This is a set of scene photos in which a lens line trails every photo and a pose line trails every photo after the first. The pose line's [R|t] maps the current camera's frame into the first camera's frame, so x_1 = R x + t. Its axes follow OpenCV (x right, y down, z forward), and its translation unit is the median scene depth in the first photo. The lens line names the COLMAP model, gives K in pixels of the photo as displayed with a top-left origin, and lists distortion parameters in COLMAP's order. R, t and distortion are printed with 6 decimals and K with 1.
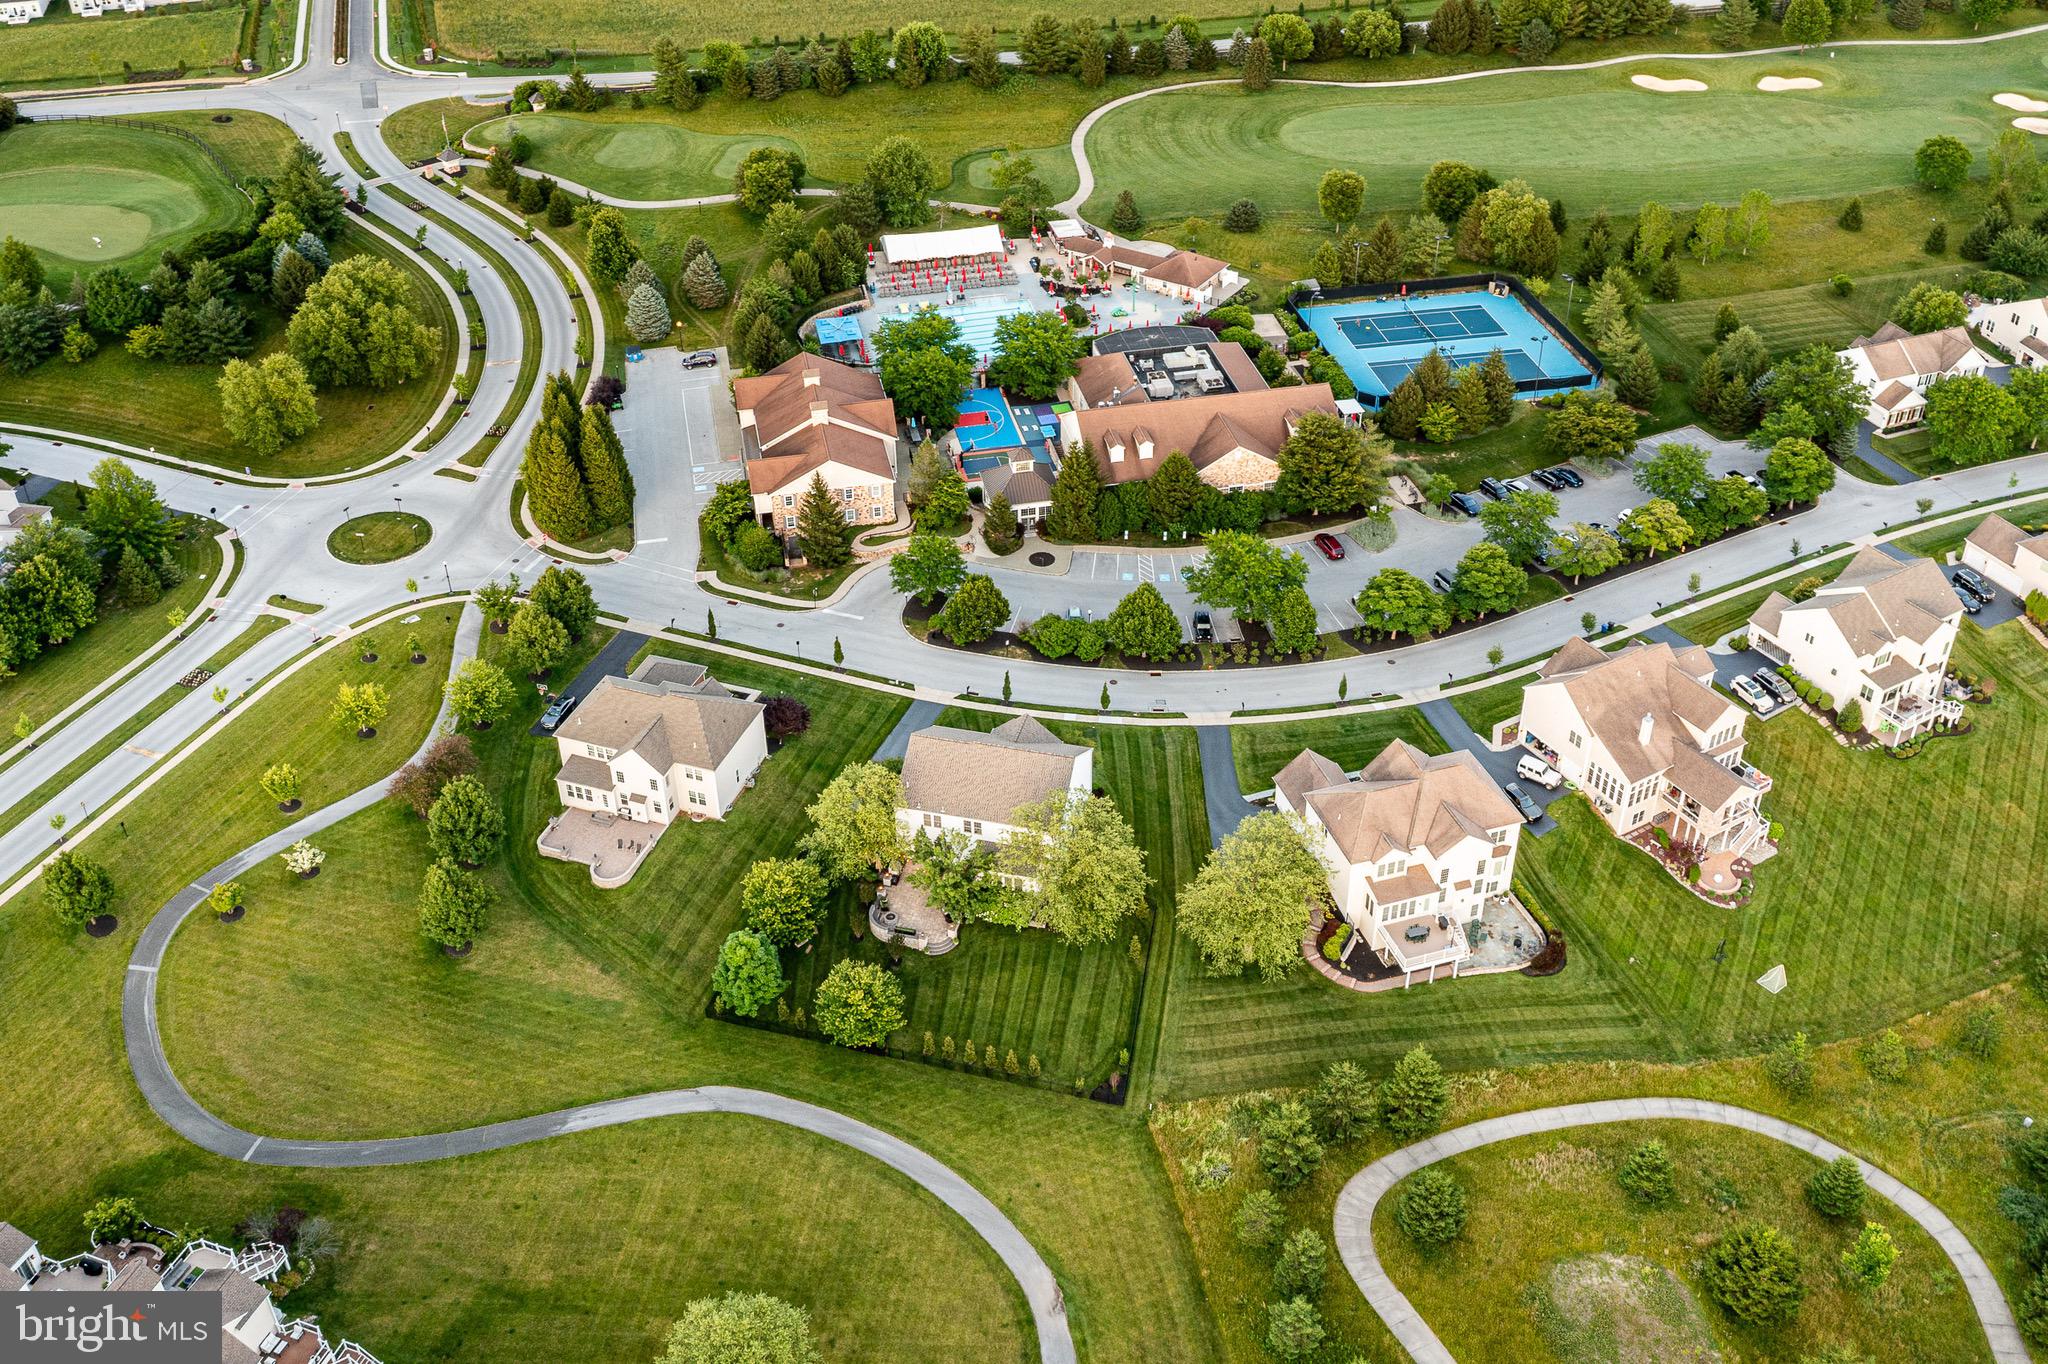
lens RADIAL K [[1907.3, 0, 1021.5], [0, 1907.3, 578.5], [0, 0, 1]] dist [-0.013709, 0.009068]
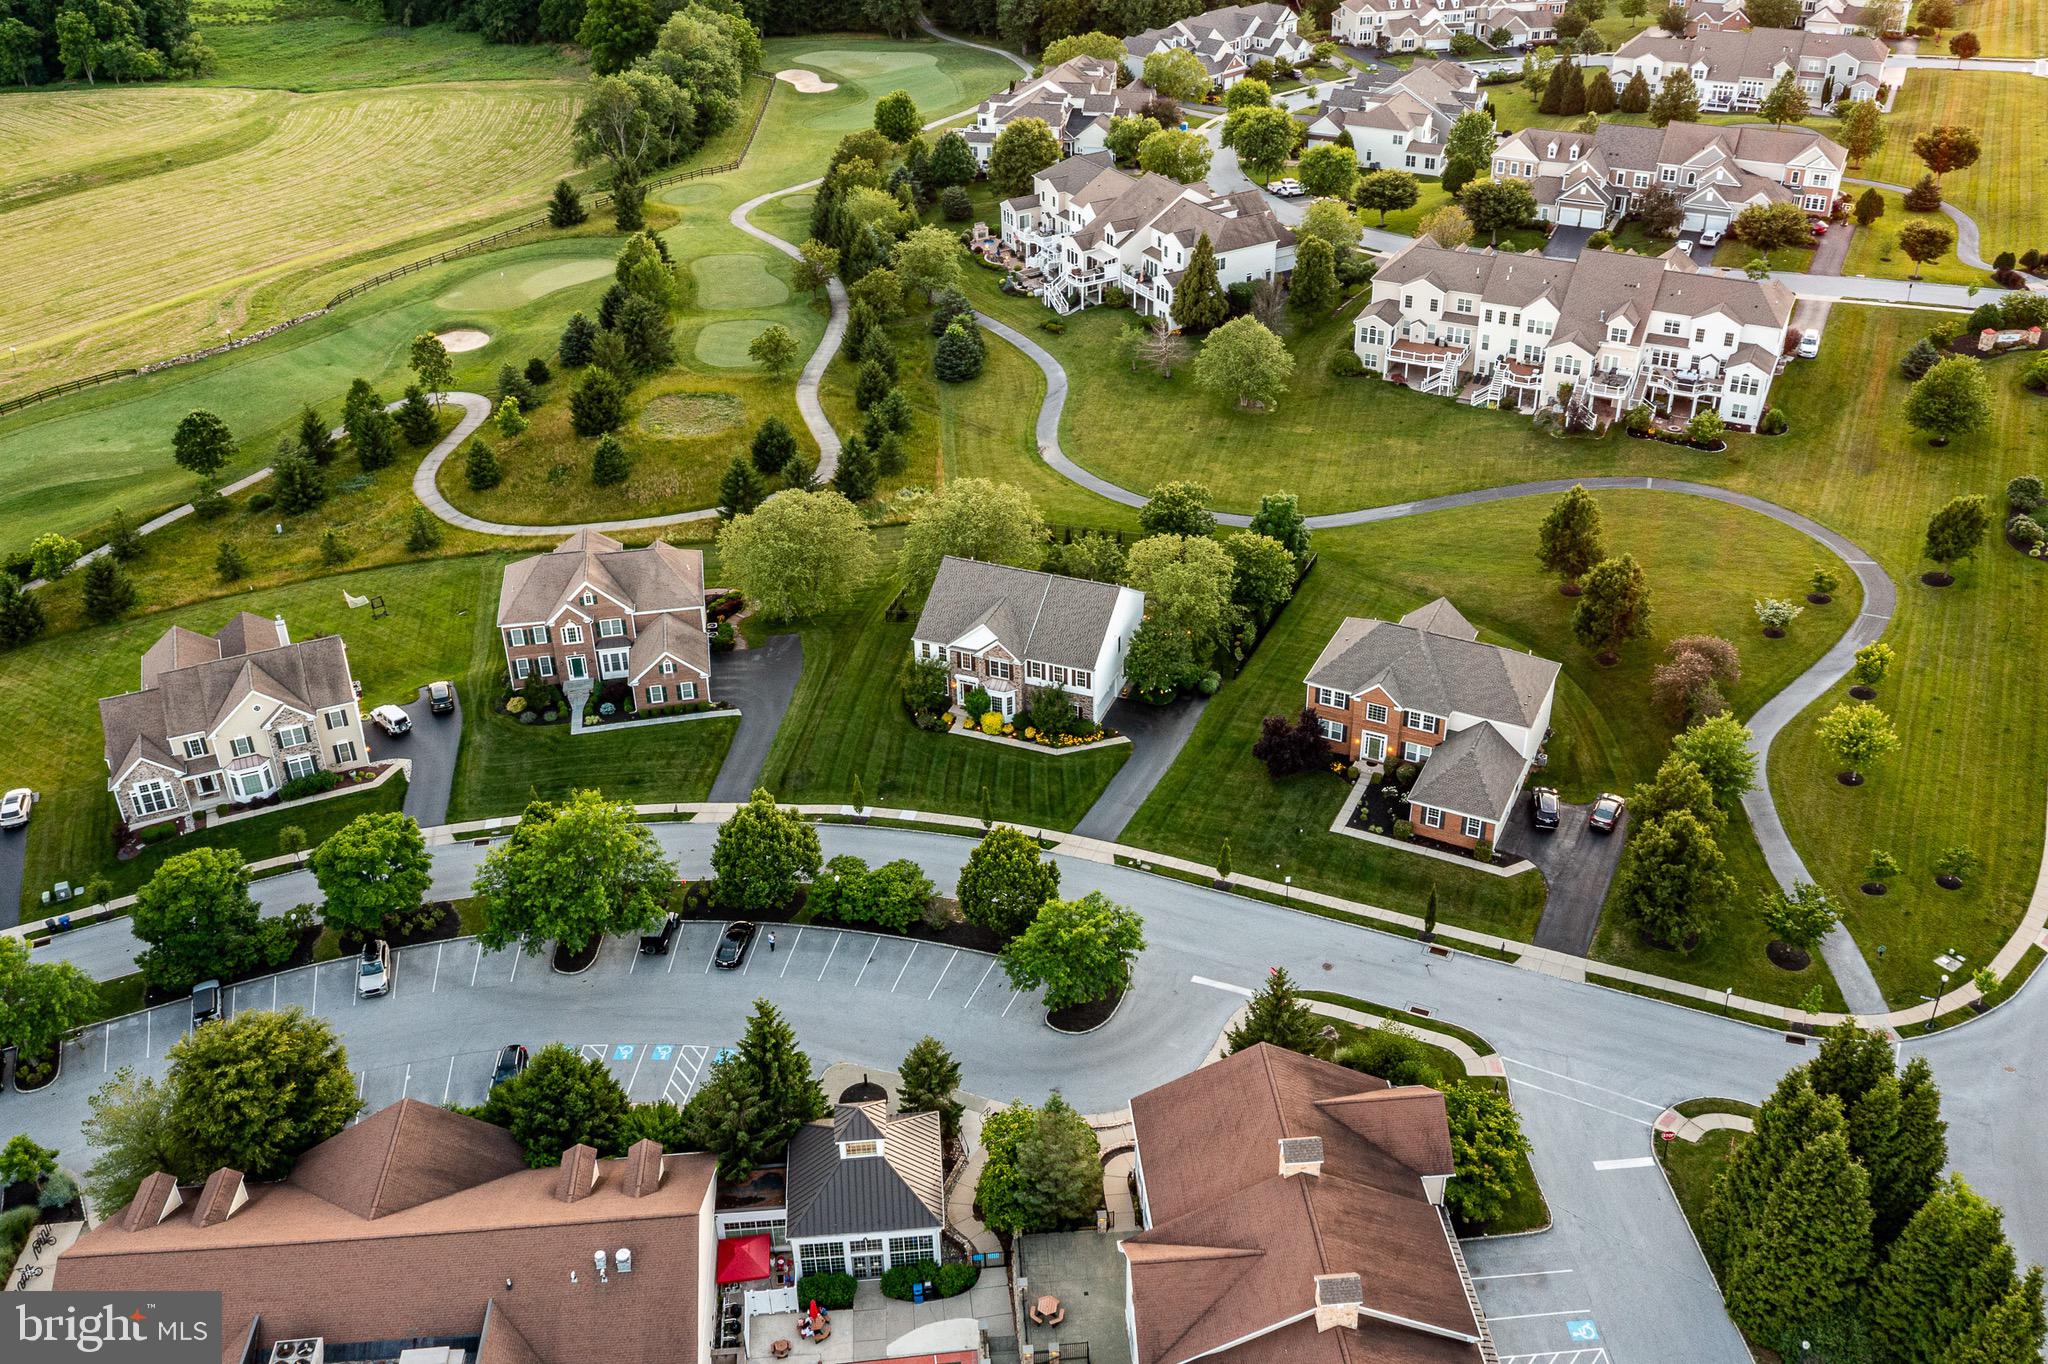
lens RADIAL K [[1777.8, 0, 1019.7], [0, 1777.8, 644.1], [0, 0, 1]] dist [-0.017077, -0.002283]
pose [[-0.991227, -0.038130, 0.126548, -0.104289], [0.096729, 0.443179, 0.891199, -0.577847], [-0.090065, 0.895622, -0.435603, 1.252932]]
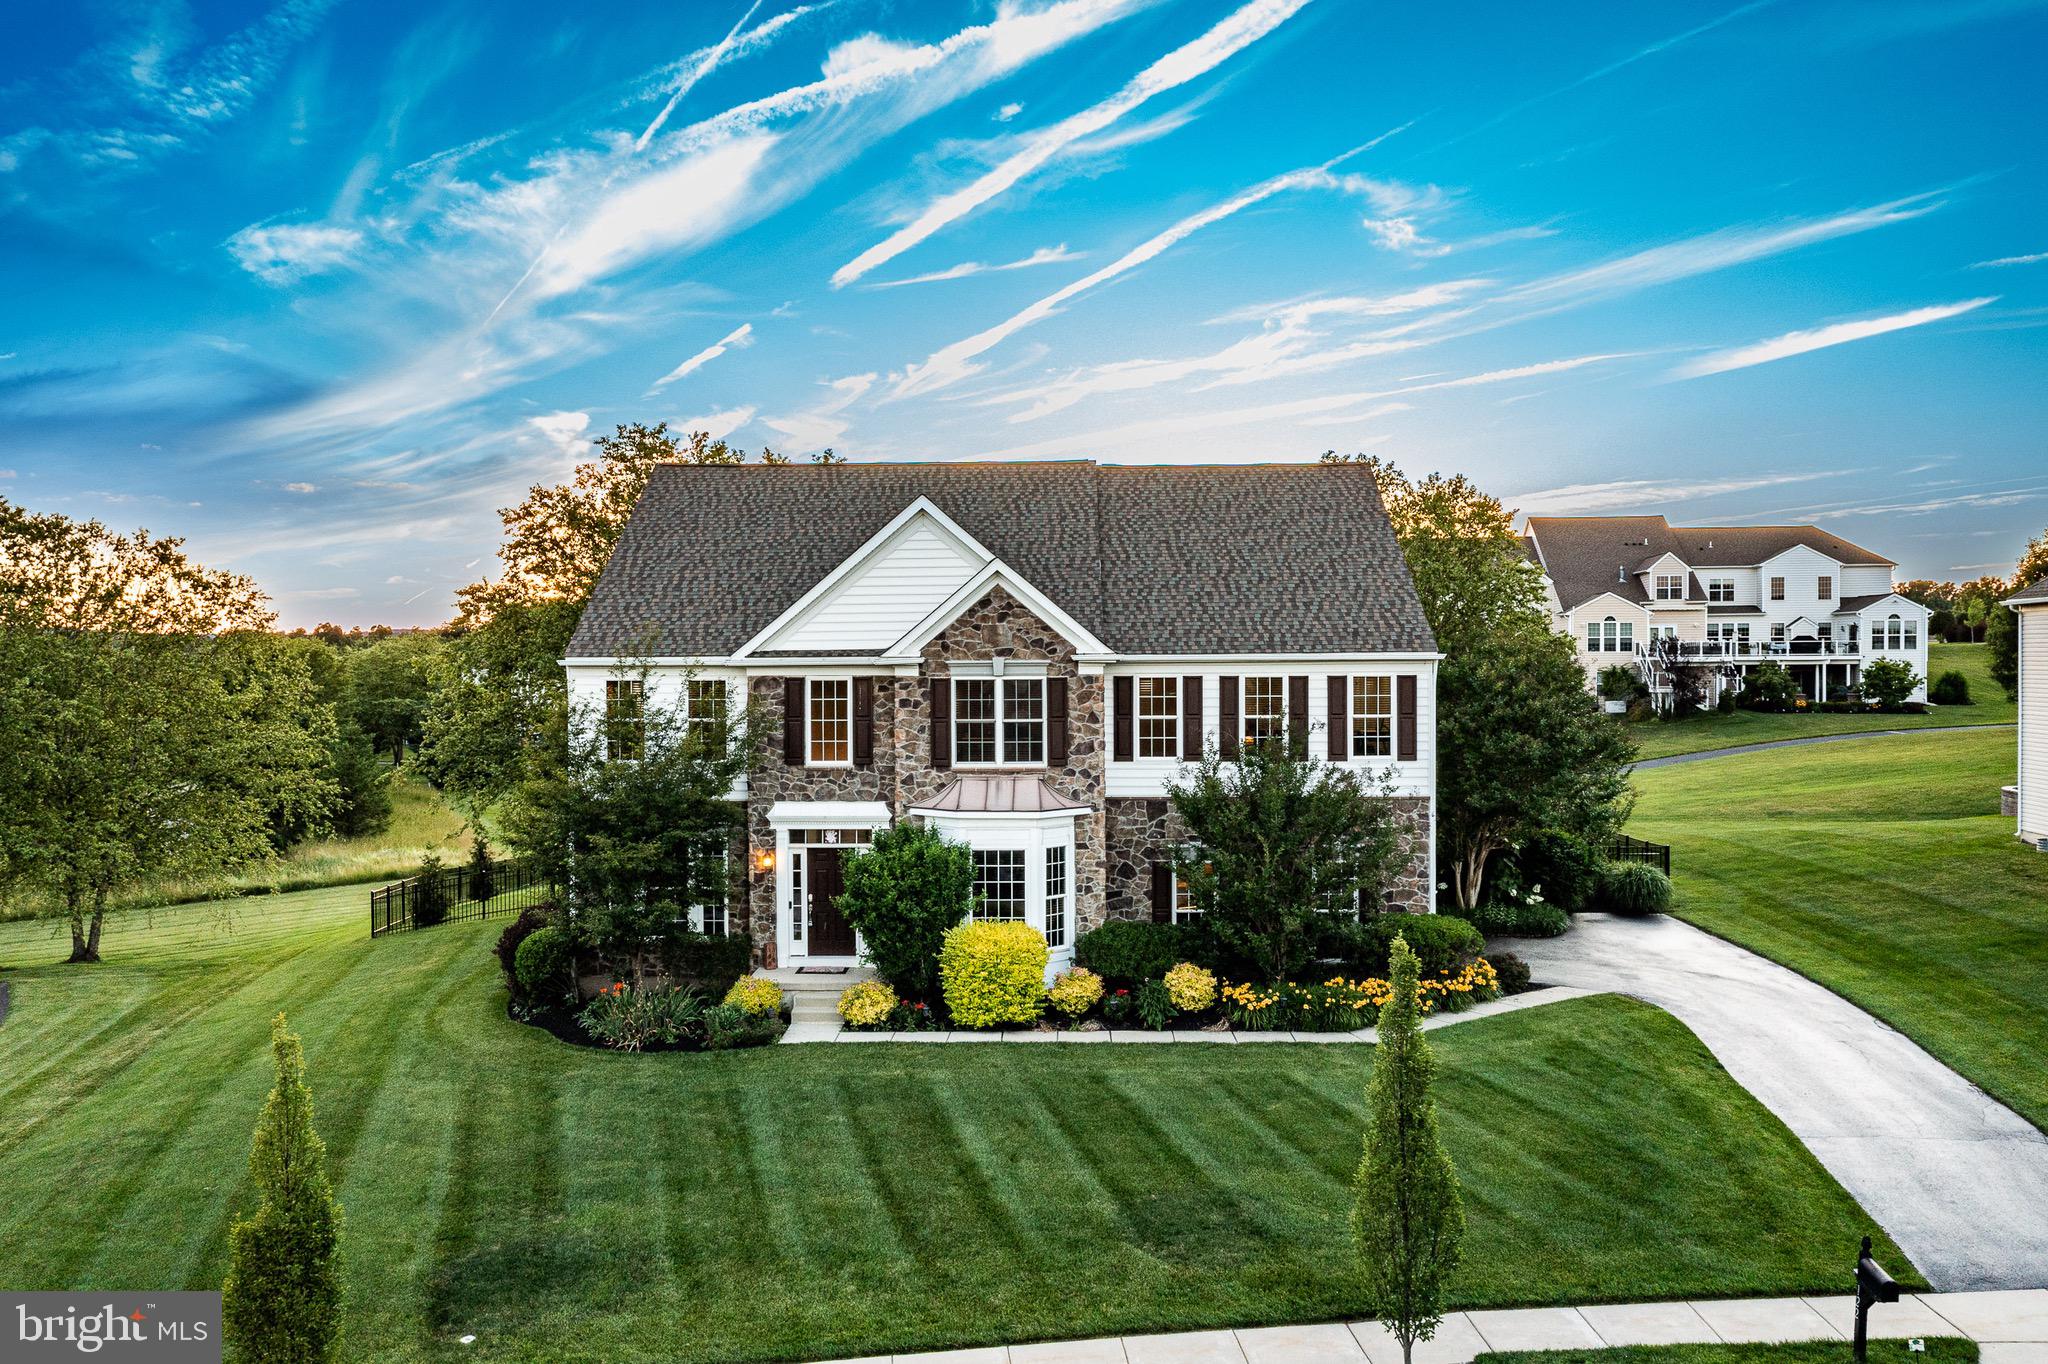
lens RADIAL K [[1643.0, 0, 1024.0], [0, 1643.0, 682.0], [0, 0, 1]] dist [-0.010738, 0.003175]
pose [[-0.972925, 0.018585, -0.230372, 0.028097], [-0.111231, 0.836083, 0.537208, -0.003611], [0.202594, 0.548288, -0.811379, 1.062263]]
